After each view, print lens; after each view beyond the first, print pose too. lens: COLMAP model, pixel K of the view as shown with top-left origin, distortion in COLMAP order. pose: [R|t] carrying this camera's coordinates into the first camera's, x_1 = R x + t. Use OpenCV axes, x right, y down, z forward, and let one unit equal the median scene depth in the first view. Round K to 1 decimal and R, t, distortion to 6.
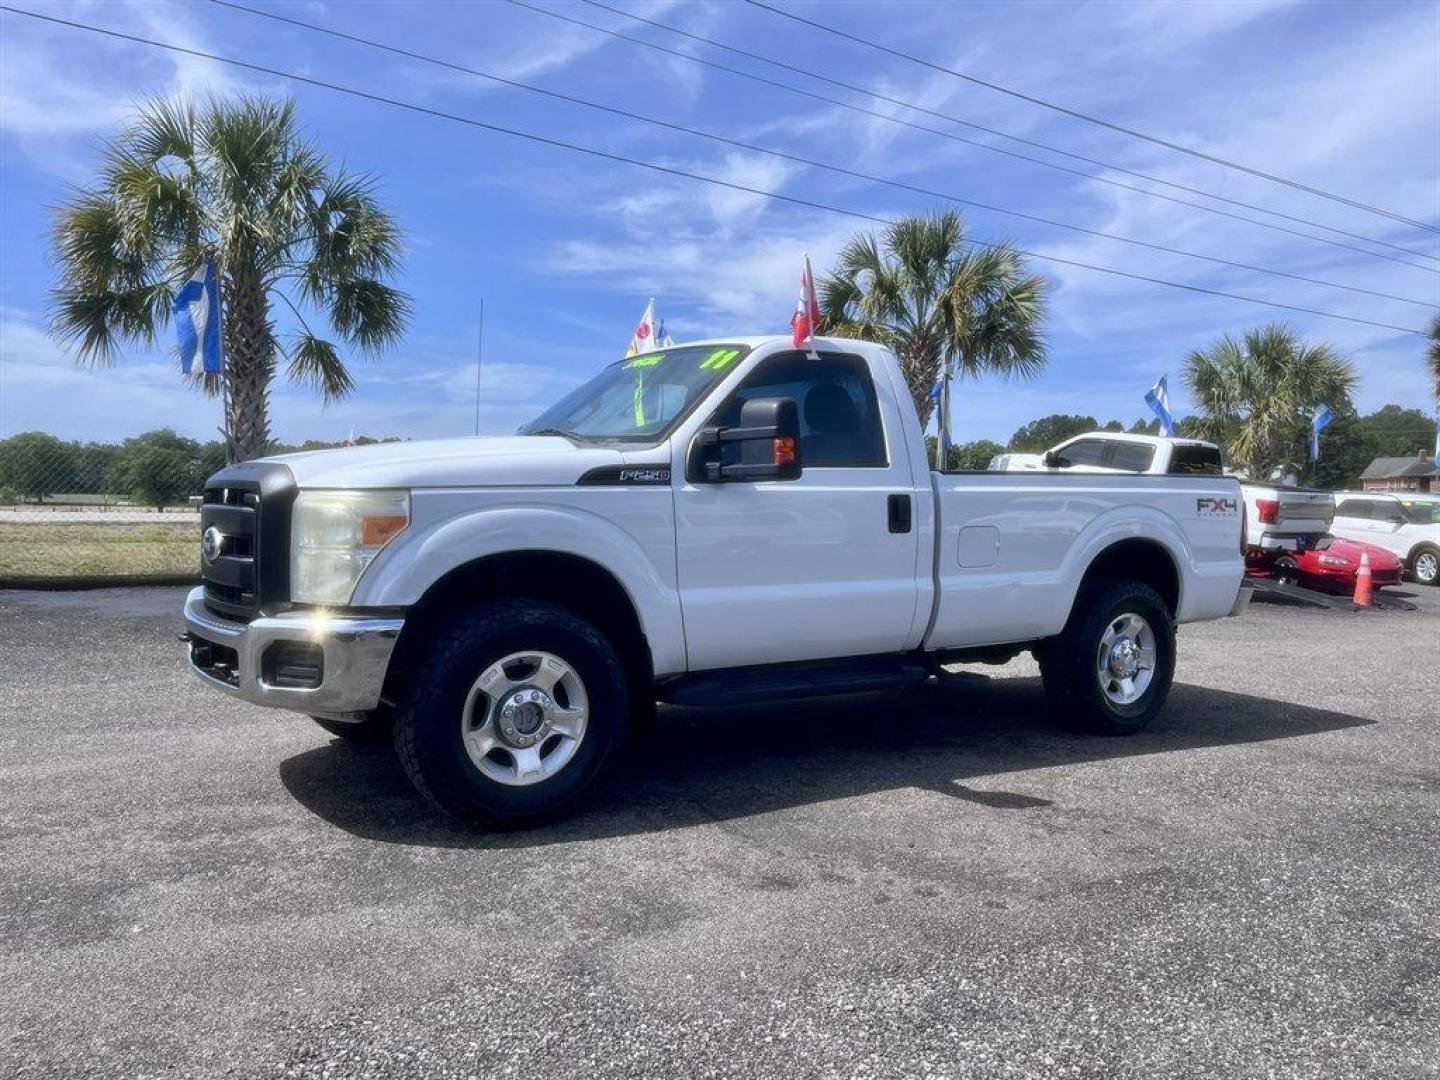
lens RADIAL K [[1072.5, 0, 731.3], [0, 1072.5, 540.8], [0, 0, 1]] dist [0.074023, -0.111826]
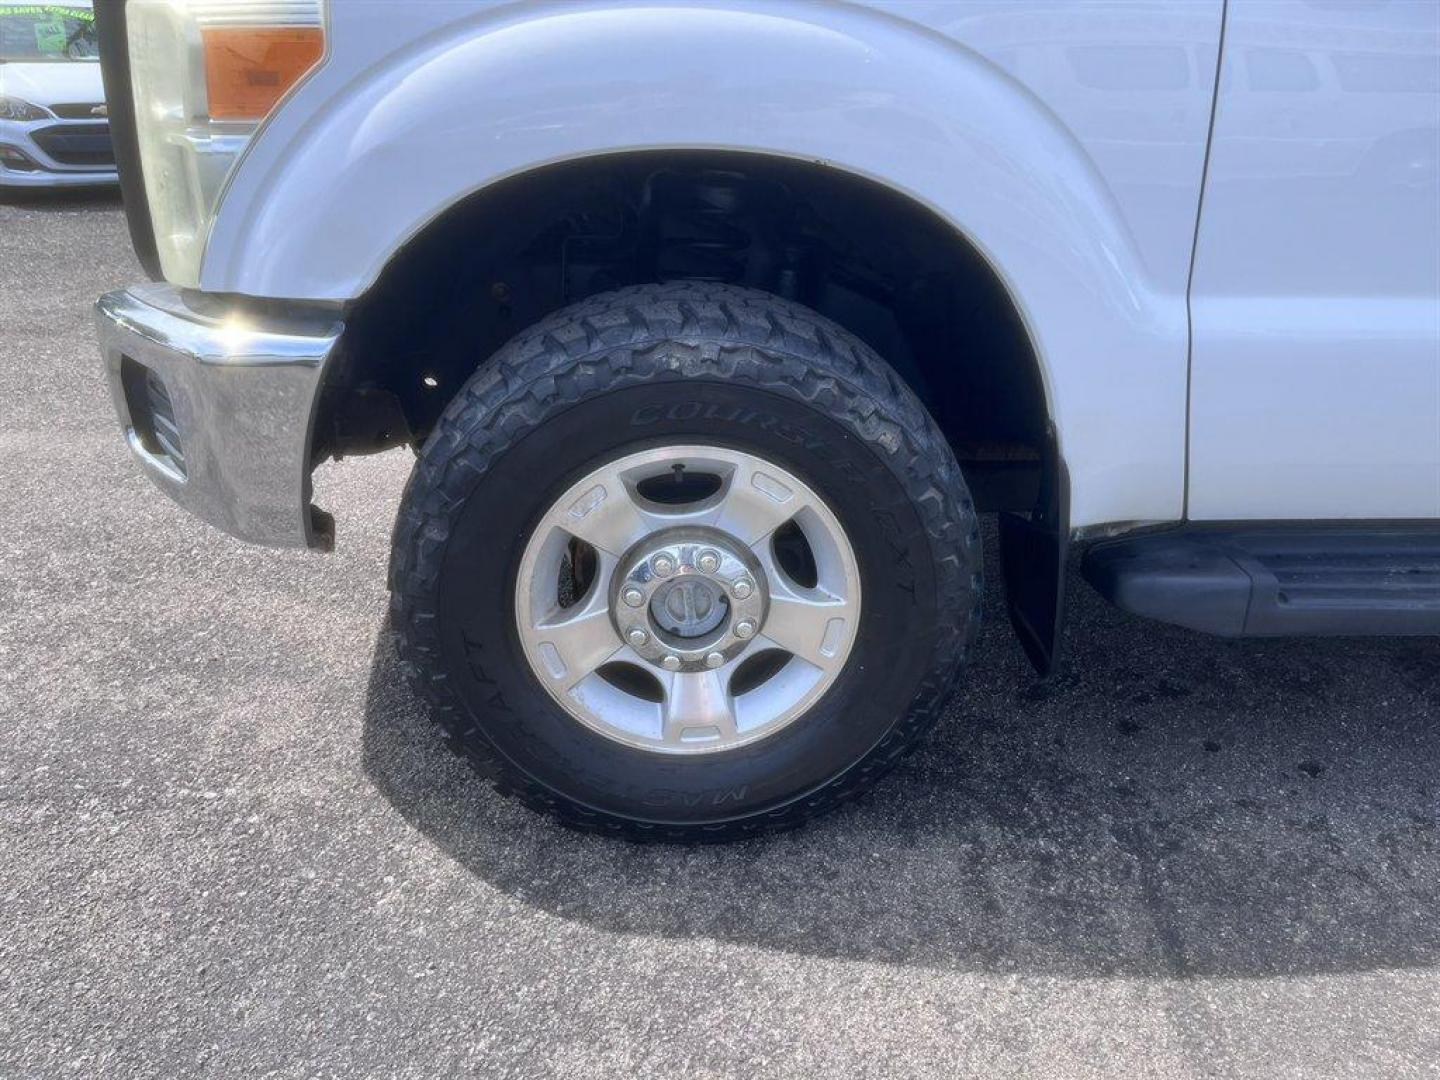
lens RADIAL K [[1095.9, 0, 718.2], [0, 1095.9, 540.3], [0, 0, 1]] dist [0.072951, -0.107369]
pose [[0.860636, 0.215704, -0.461279, -0.003660], [-0.026262, 0.923447, 0.382826, -0.009798], [0.508544, -0.317360, 0.800416, 0.692623]]
